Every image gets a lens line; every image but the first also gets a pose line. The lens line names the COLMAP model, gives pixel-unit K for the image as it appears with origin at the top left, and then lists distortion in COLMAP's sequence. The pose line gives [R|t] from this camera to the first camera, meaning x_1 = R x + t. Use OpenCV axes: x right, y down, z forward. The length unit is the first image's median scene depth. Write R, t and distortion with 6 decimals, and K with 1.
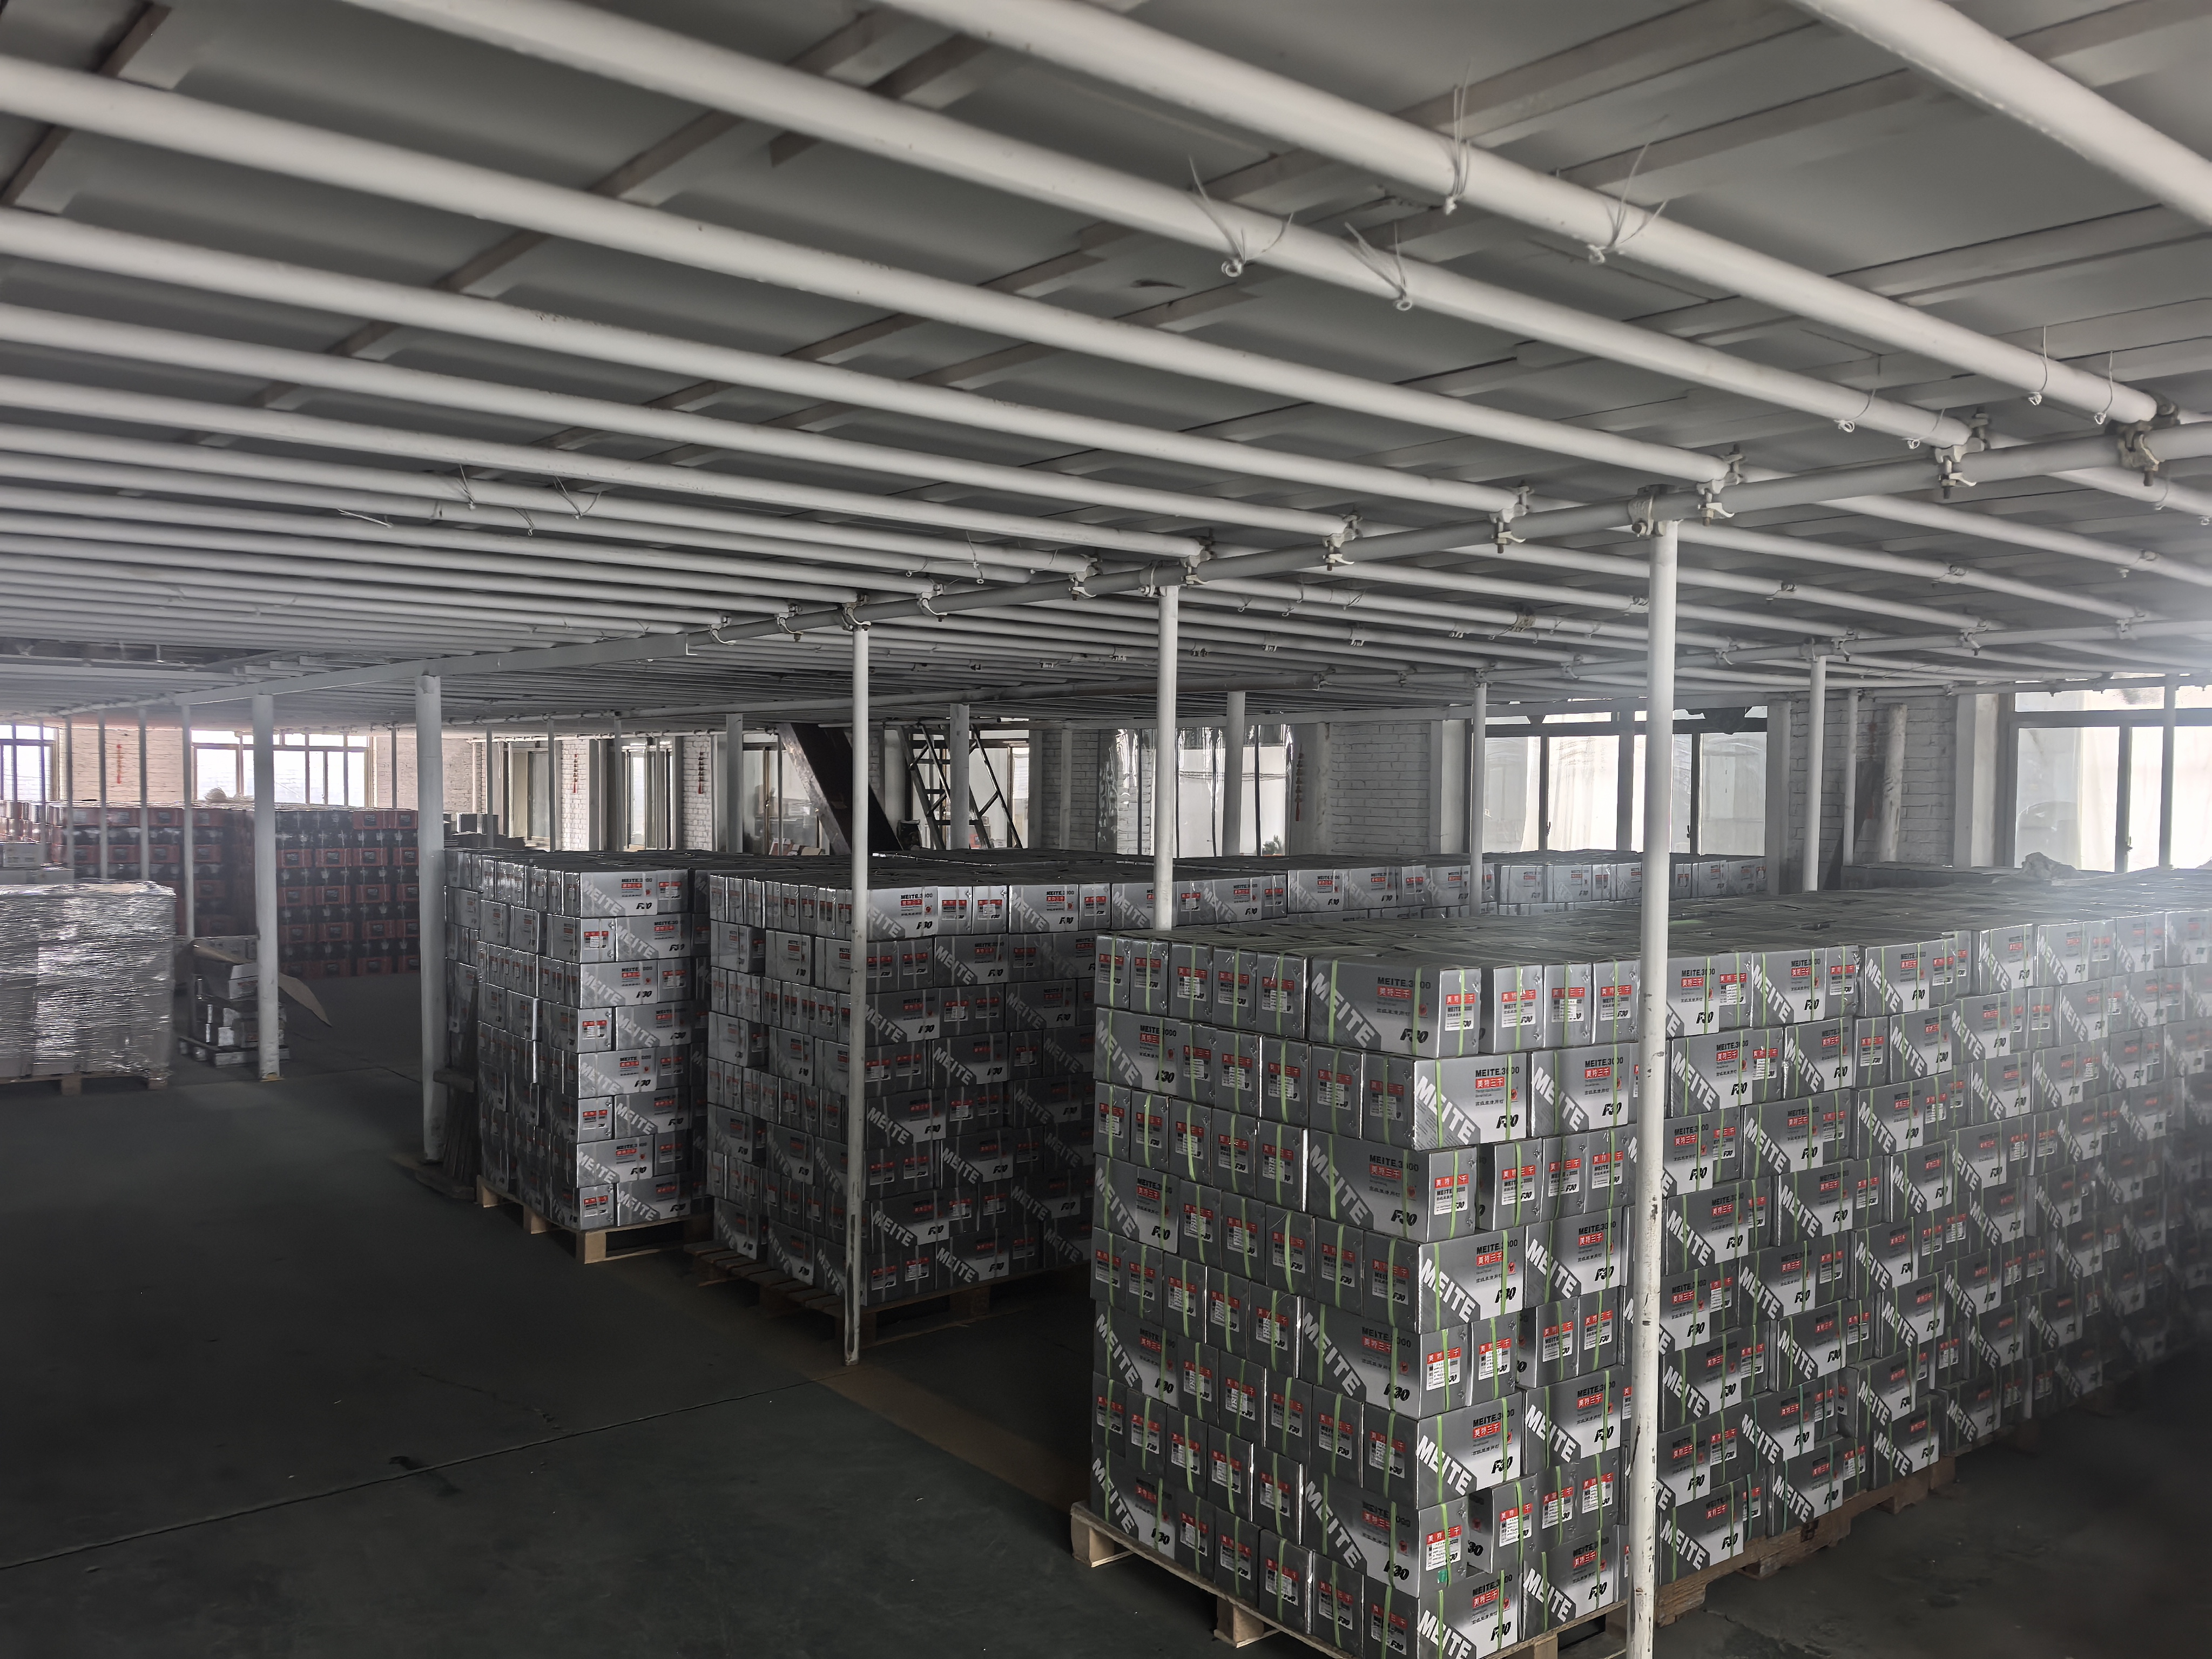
lens RADIAL K [[1844.6, 0, 1106.0], [0, 1844.6, 829.5], [0, 0, 1]] dist [0.008408, 0.001345]
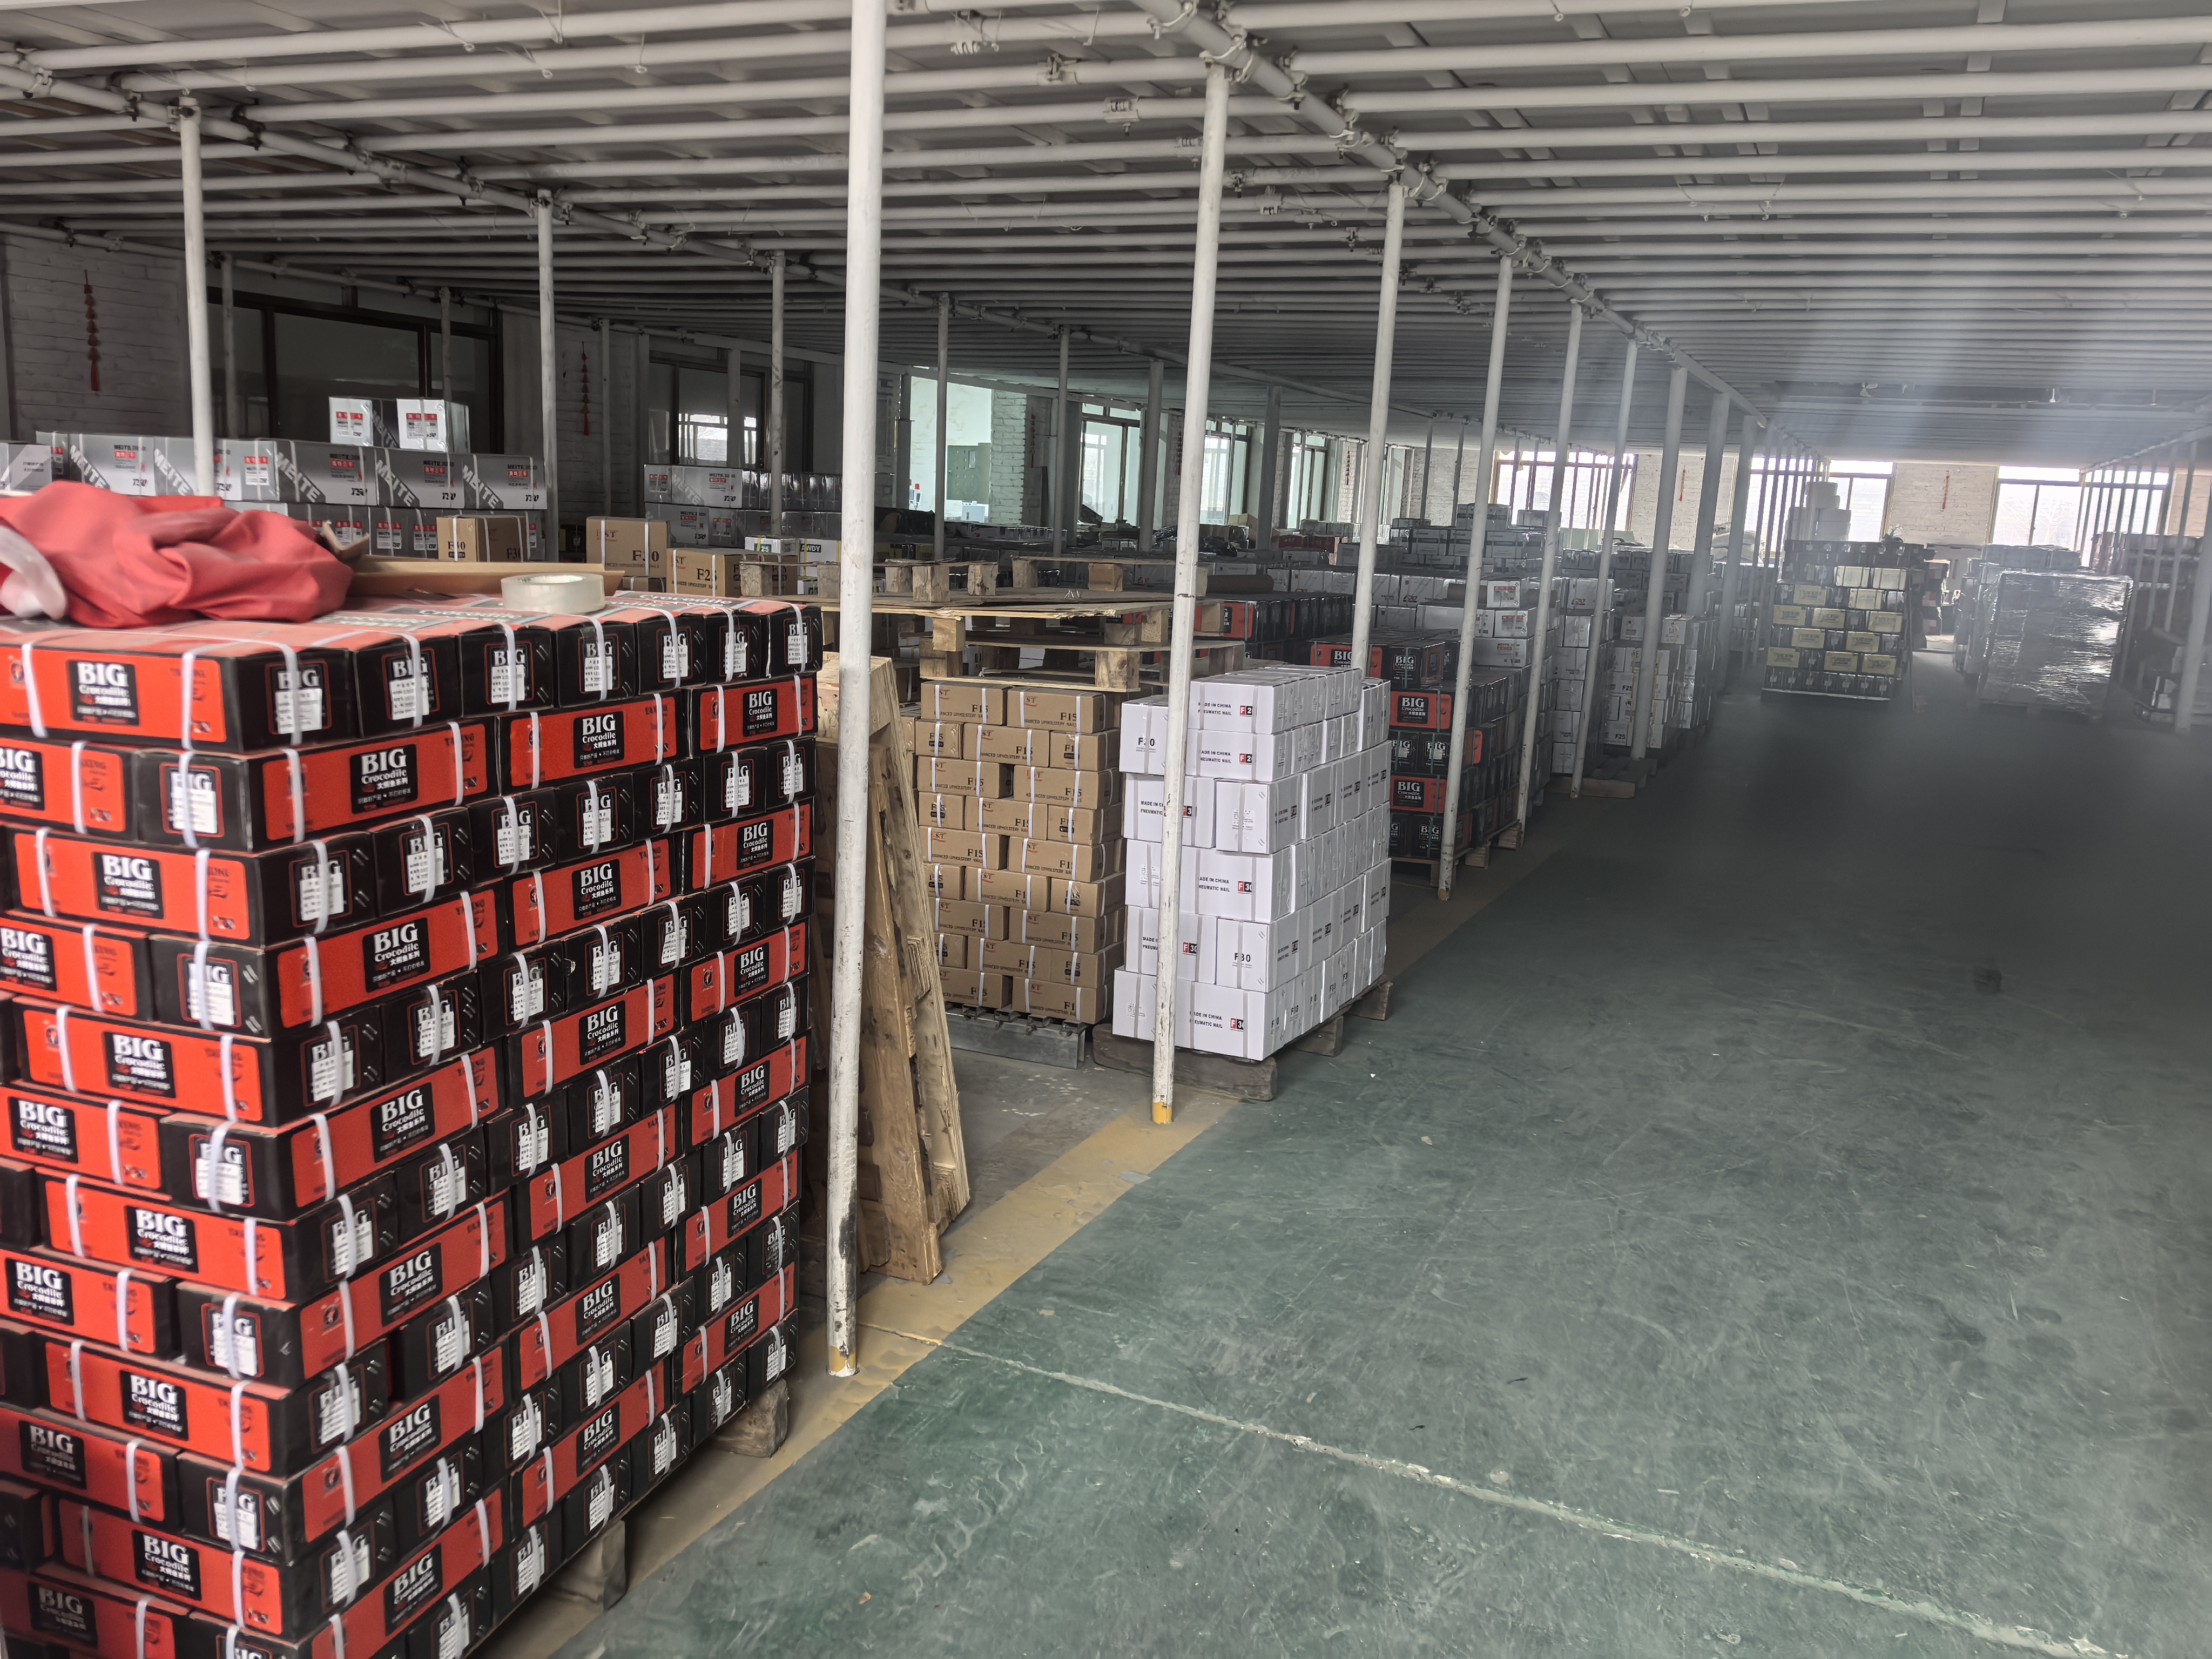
lens RADIAL K [[1844.6, 0, 1106.0], [0, 1844.6, 829.5], [0, 0, 1]] dist [0.008408, 0.001345]
pose [[0.464180, 0.156521, -0.871802, 0.222988], [-0.050156, 0.987328, 0.150557, 0.028157], [0.884320, -0.026159, 0.466149, -0.183297]]
